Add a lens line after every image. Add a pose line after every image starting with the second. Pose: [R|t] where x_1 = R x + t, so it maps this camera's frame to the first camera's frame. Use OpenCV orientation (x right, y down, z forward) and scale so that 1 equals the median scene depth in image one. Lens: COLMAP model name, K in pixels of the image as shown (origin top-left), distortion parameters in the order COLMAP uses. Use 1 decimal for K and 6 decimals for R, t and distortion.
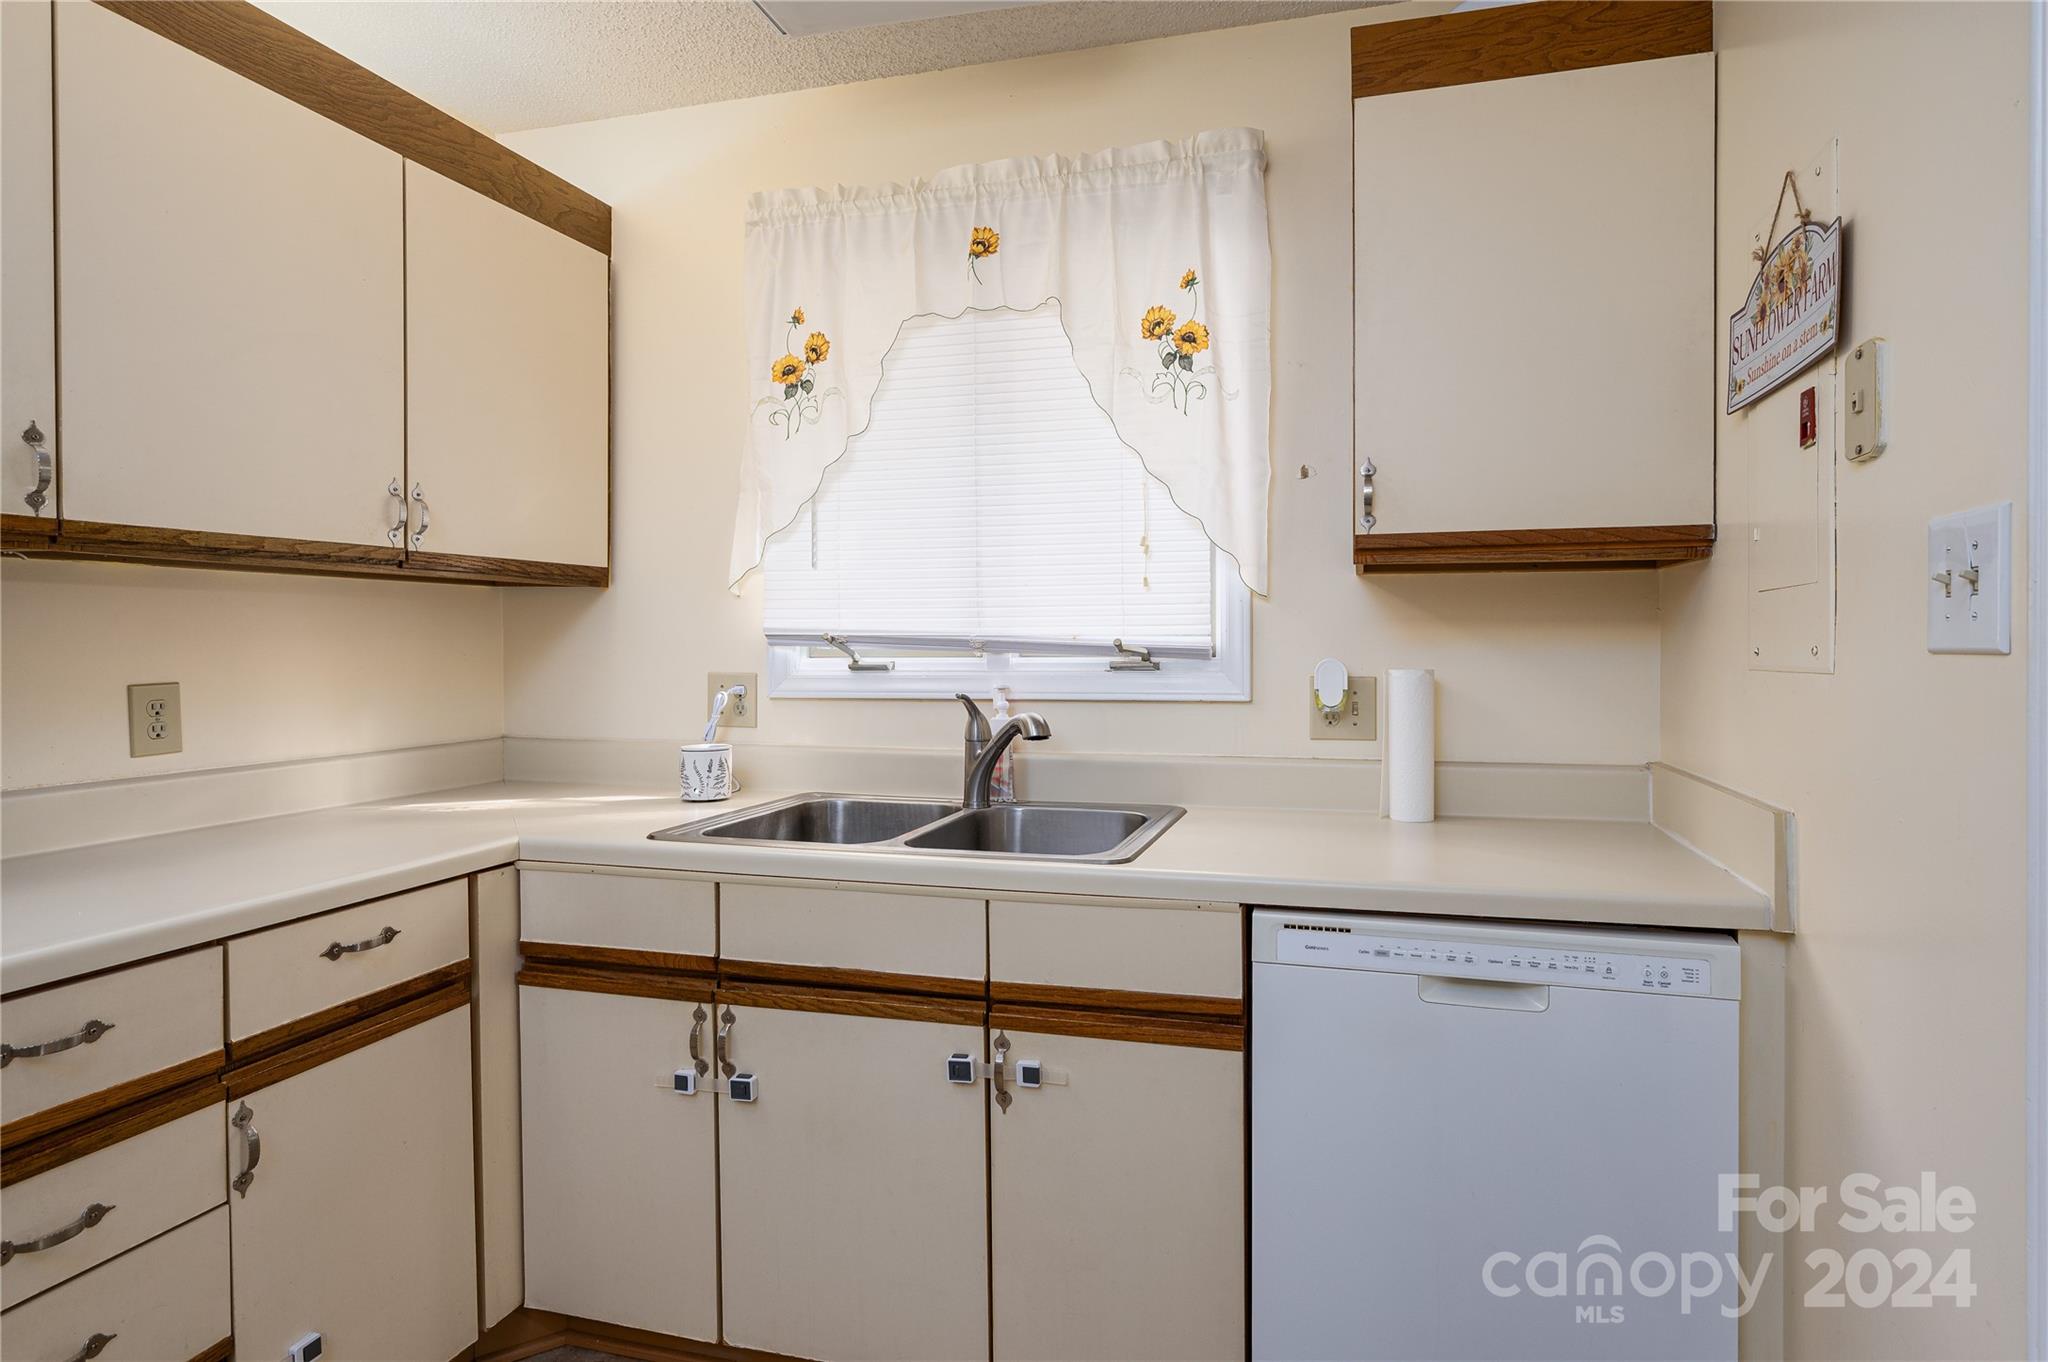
lens RADIAL K [[1083.6, 0, 1084.9], [0, 1083.6, 661.8], [0, 0, 1]] dist [-0.000987, 0.001742]
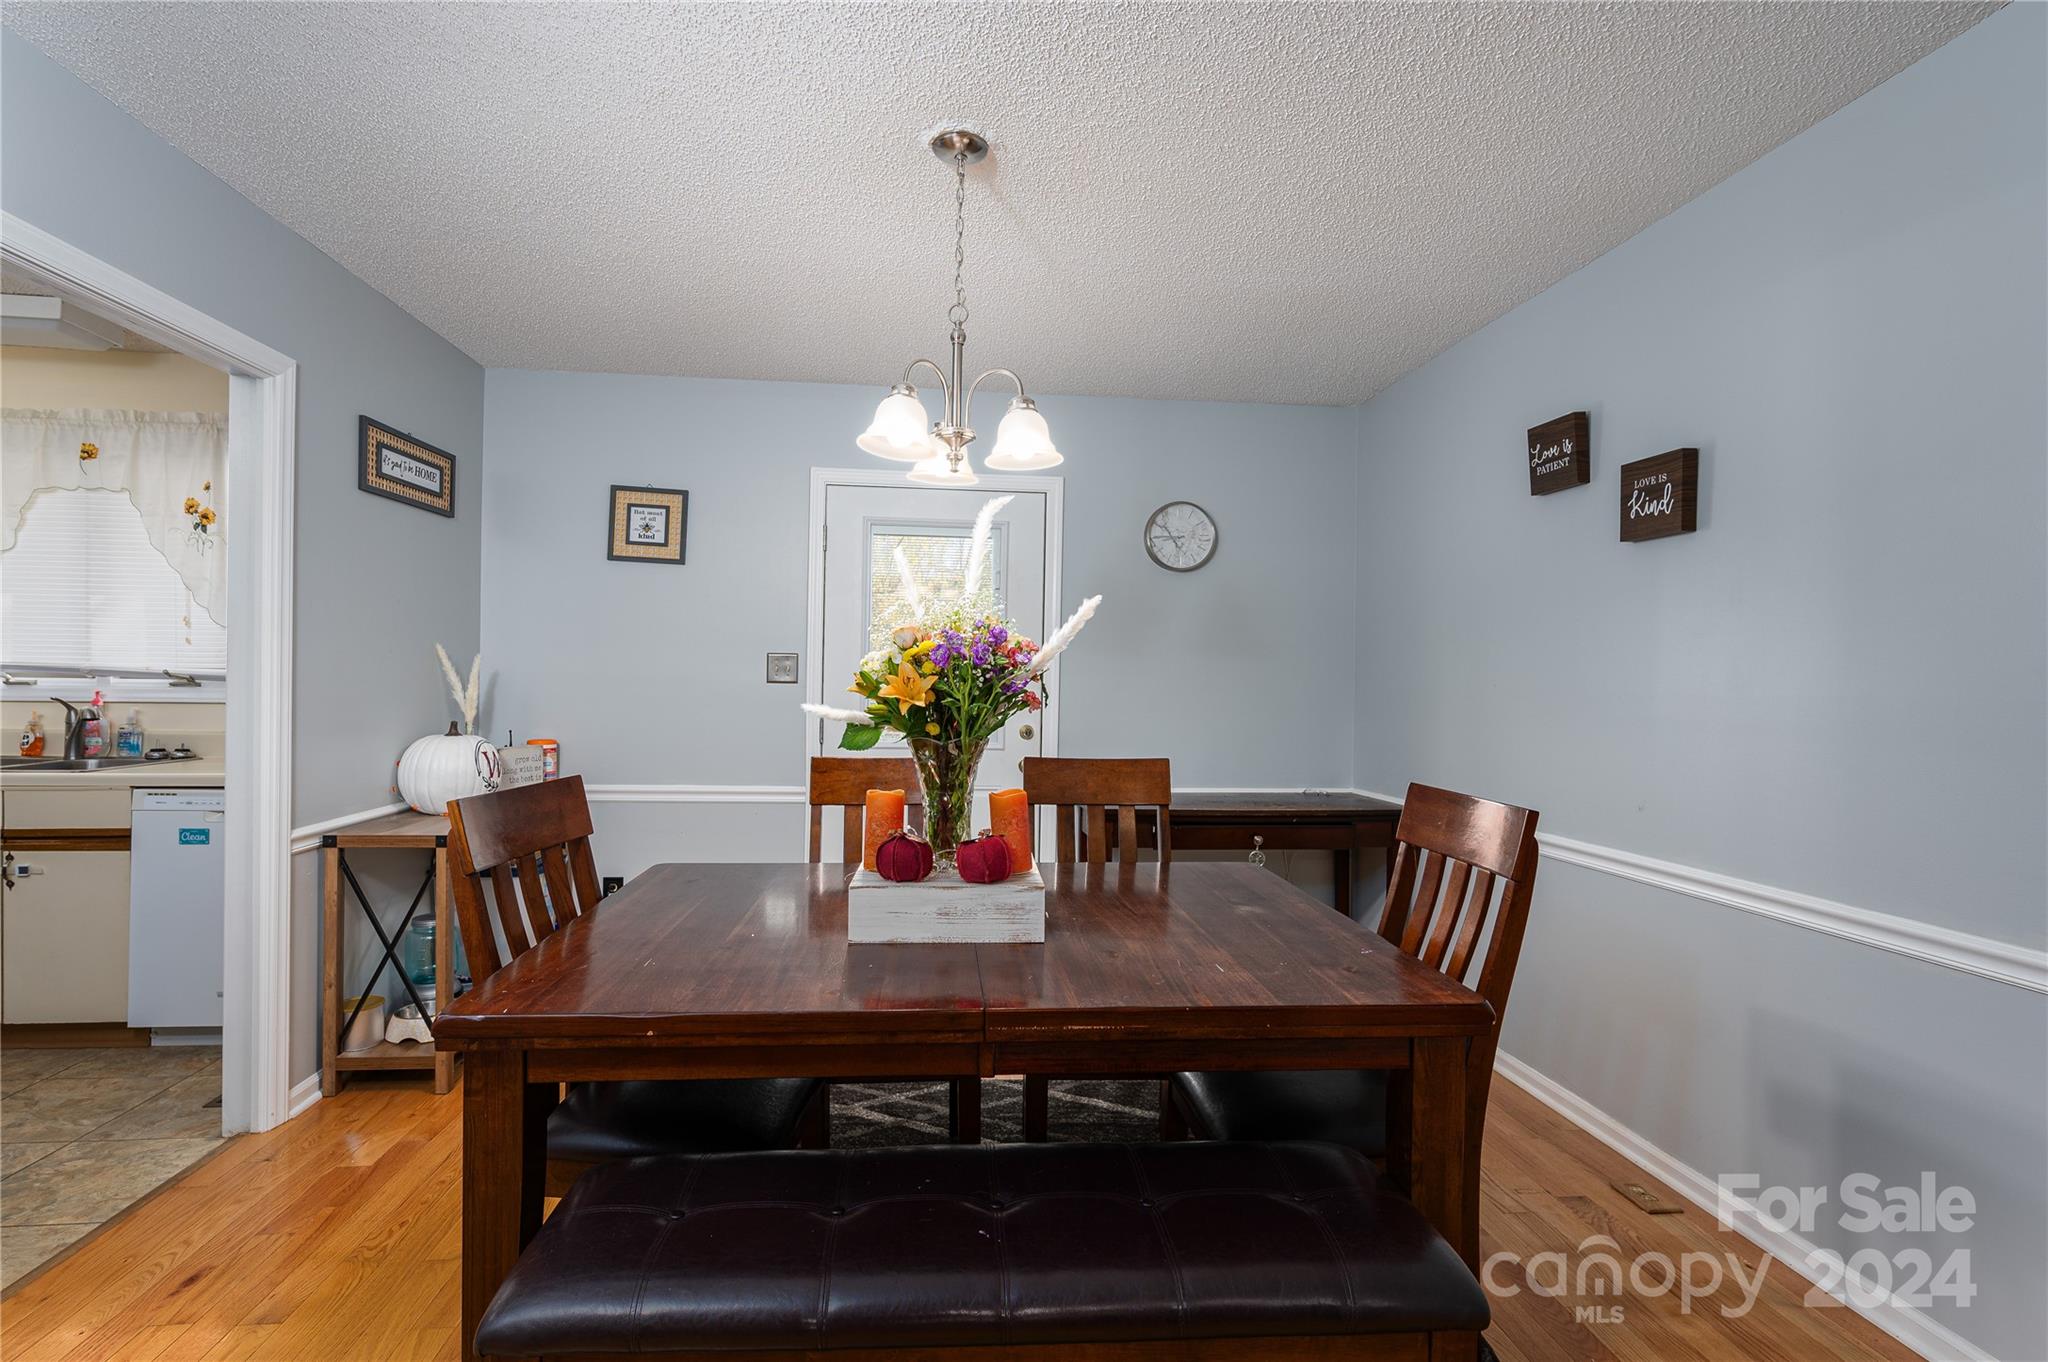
lens RADIAL K [[951.9, 0, 971.5], [0, 951.9, 682.7], [0, 0, 1]] dist [0.001357, 0.000566]
pose [[0.939544, 0.013730, 0.342152, 0.809844], [-0.011683, 0.999899, -0.008043, -0.001041], [-0.342228, 0.003559, 0.939610, -1.087983]]
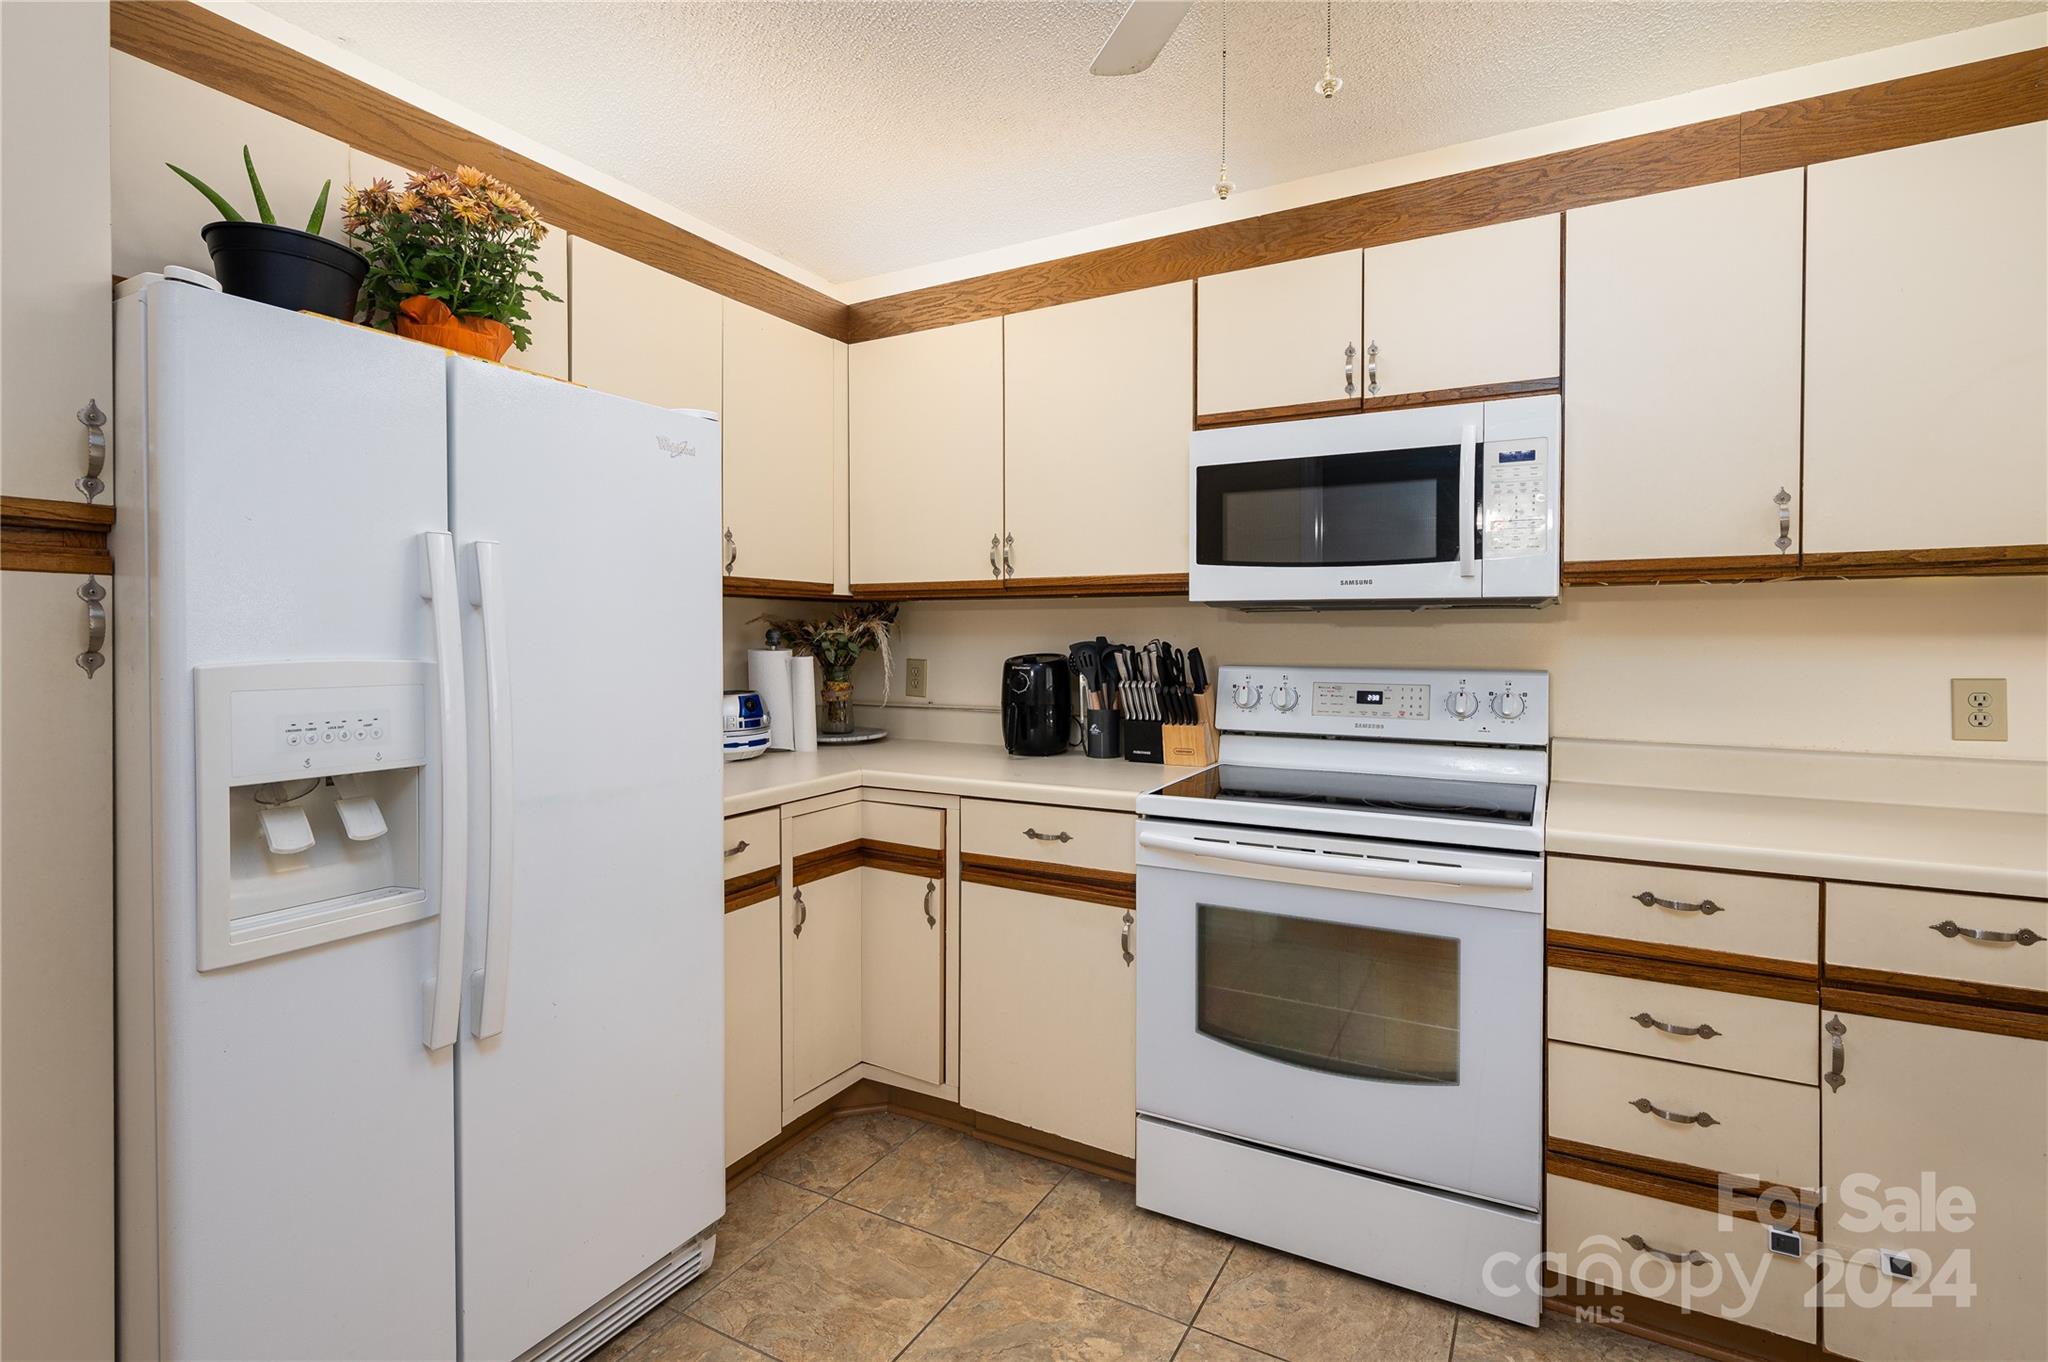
lens RADIAL K [[951.9, 0, 1045.4], [0, 951.9, 649.2], [0, 0, 1]] dist [0.001357, 0.000566]
pose [[-0.229373, 0.014839, -0.973225, 0.318812], [-0.019117, 0.999622, 0.019747, -0.010788], [0.973151, 0.023134, -0.229003, 0.237284]]
